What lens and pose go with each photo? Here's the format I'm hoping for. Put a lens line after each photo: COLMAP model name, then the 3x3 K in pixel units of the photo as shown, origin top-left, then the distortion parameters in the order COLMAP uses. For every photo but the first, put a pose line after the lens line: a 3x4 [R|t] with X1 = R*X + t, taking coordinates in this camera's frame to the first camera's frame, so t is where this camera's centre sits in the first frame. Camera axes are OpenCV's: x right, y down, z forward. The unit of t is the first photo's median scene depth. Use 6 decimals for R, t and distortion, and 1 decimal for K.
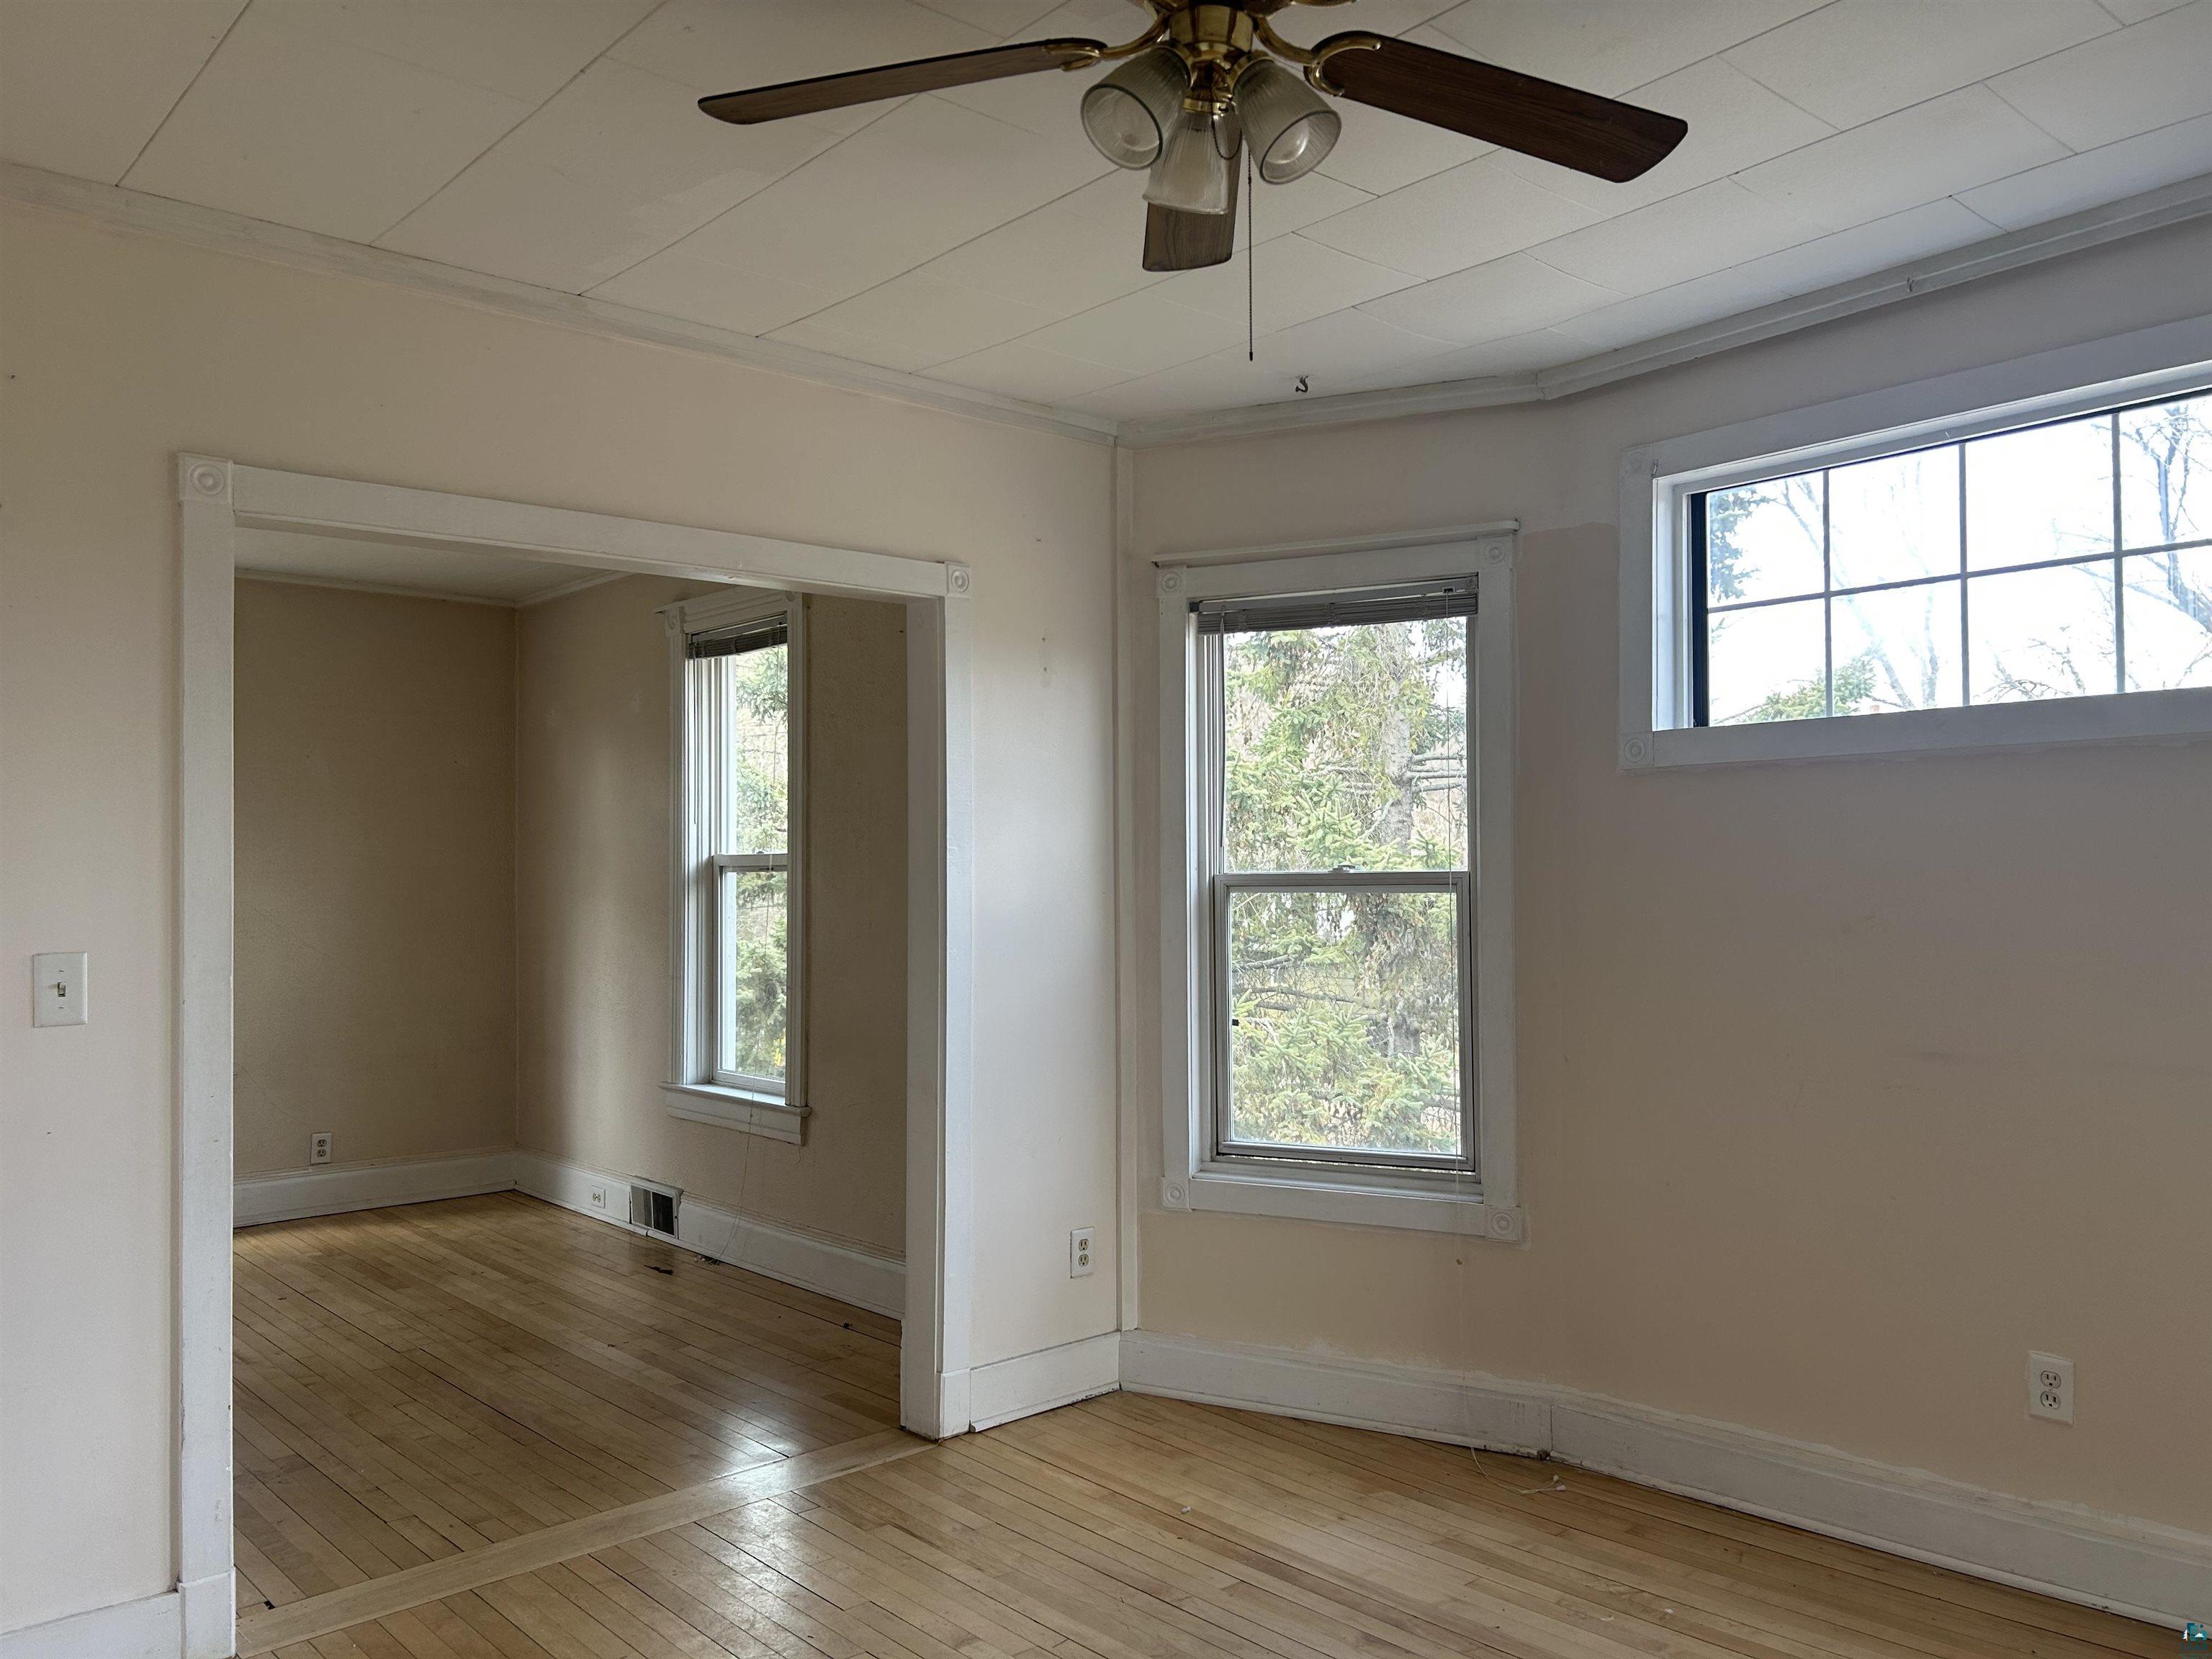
lens RADIAL K [[1653.1, 0, 1102.6], [0, 1653.1, 851.2], [0, 0, 1]] dist [0.055130, -0.065768]
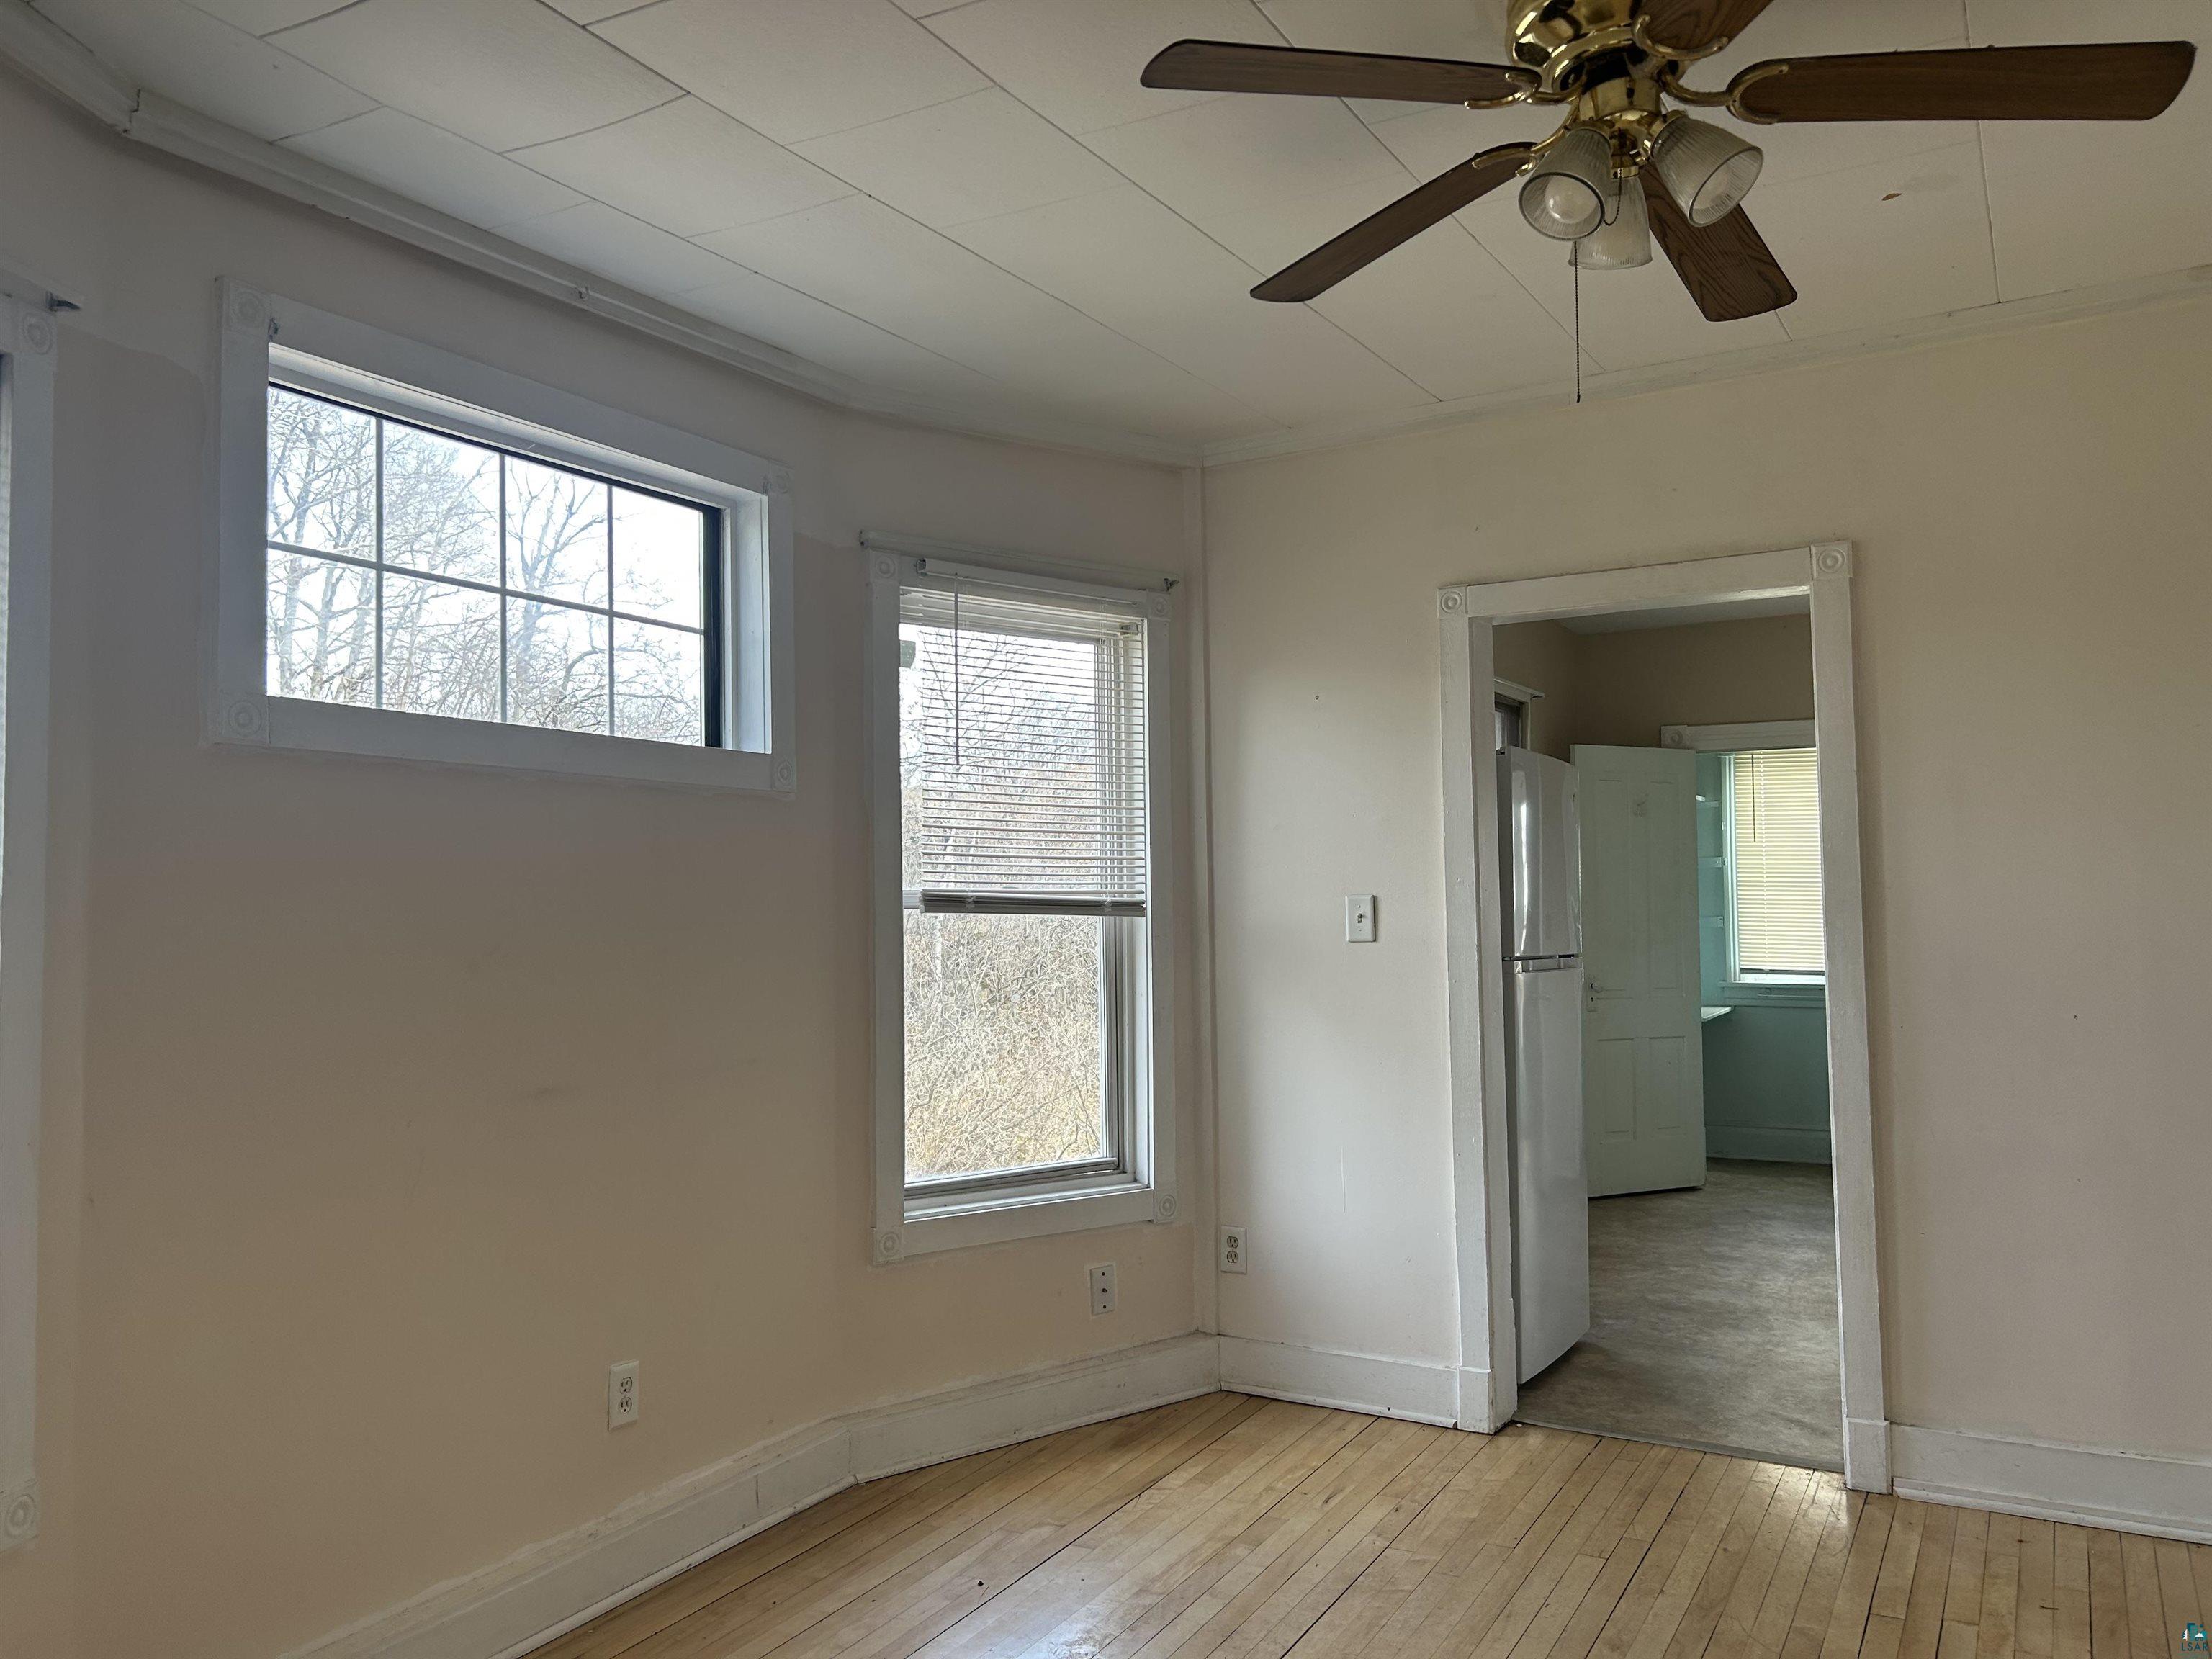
lens RADIAL K [[1653.1, 0, 1108.6], [0, 1653.1, 836.1], [0, 0, 1]] dist [0.055130, -0.065768]
pose [[-0.325082, 0.052015, 0.944254, -0.441291], [-0.010216, 0.998235, -0.058506, 0.024605], [-0.945631, -0.028666, -0.323977, 0.874075]]
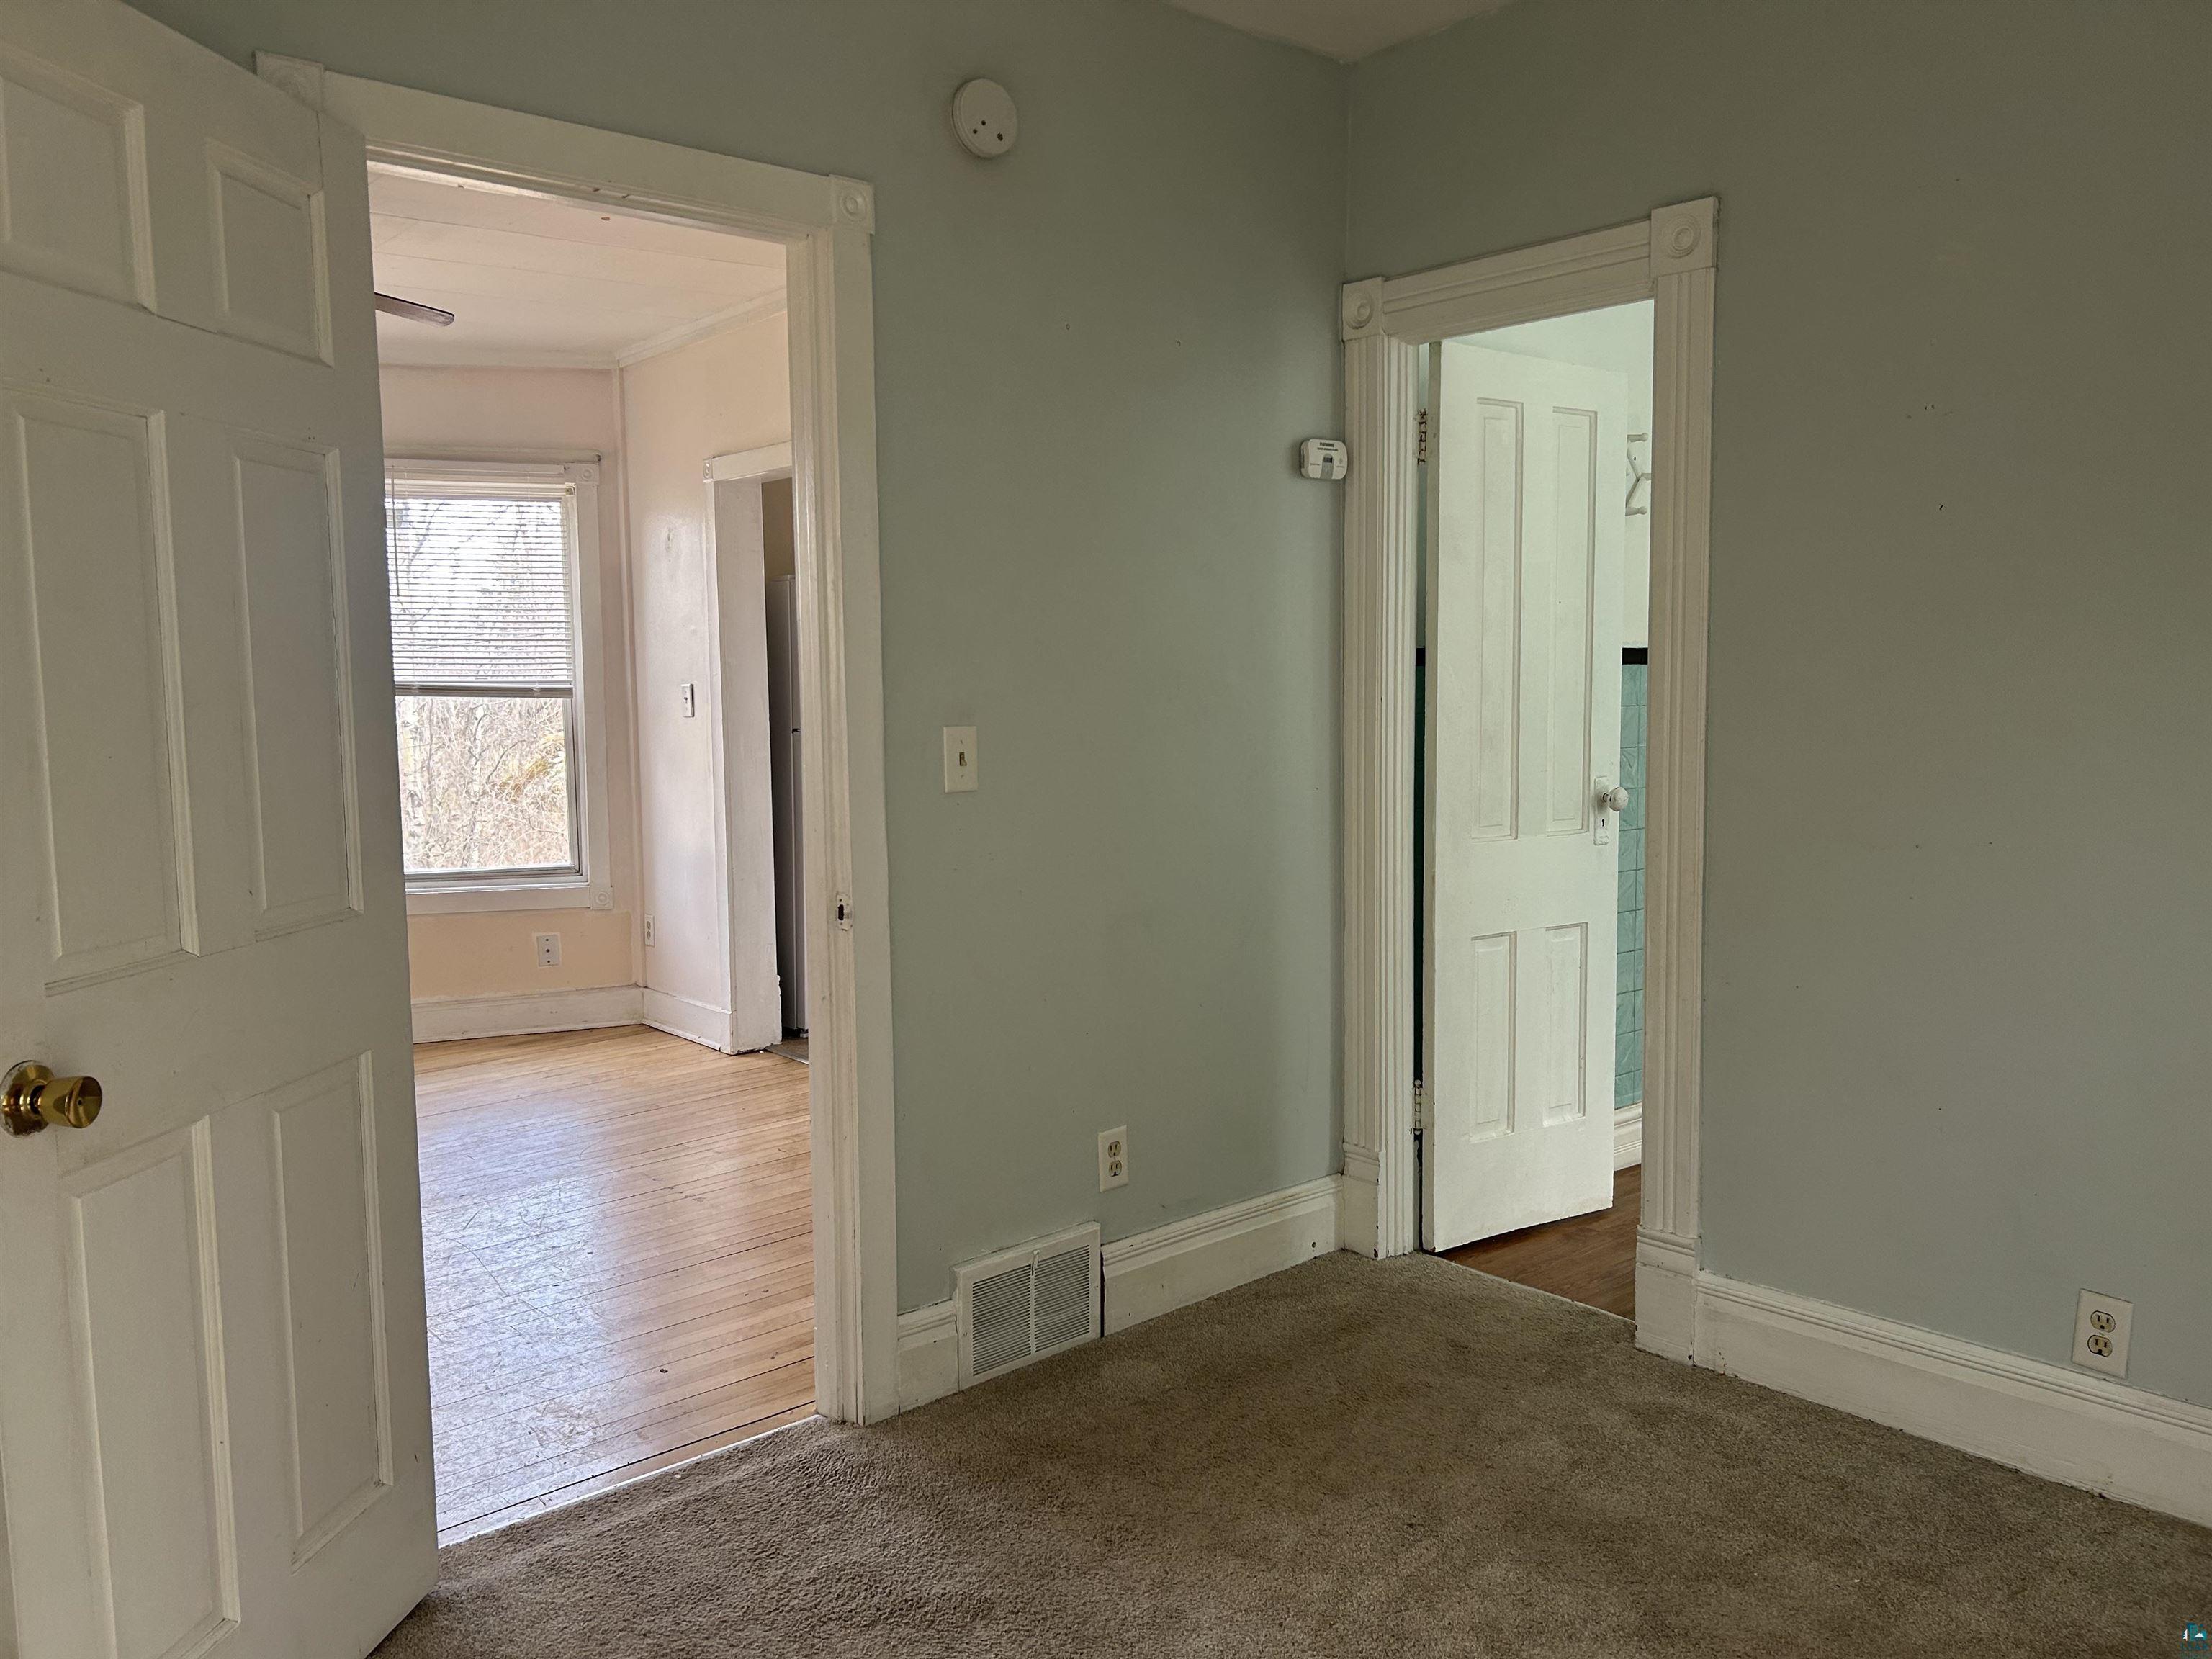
lens RADIAL K [[1653.1, 0, 1094.7], [0, 1653.1, 825.5], [0, 0, 1]] dist [0.055130, -0.065768]
pose [[0.020059, -0.076318, 0.996882, -1.009460], [-0.009383, 0.997024, 0.076517, 0.007621], [-0.999755, -0.010888, 0.019284, -0.077600]]
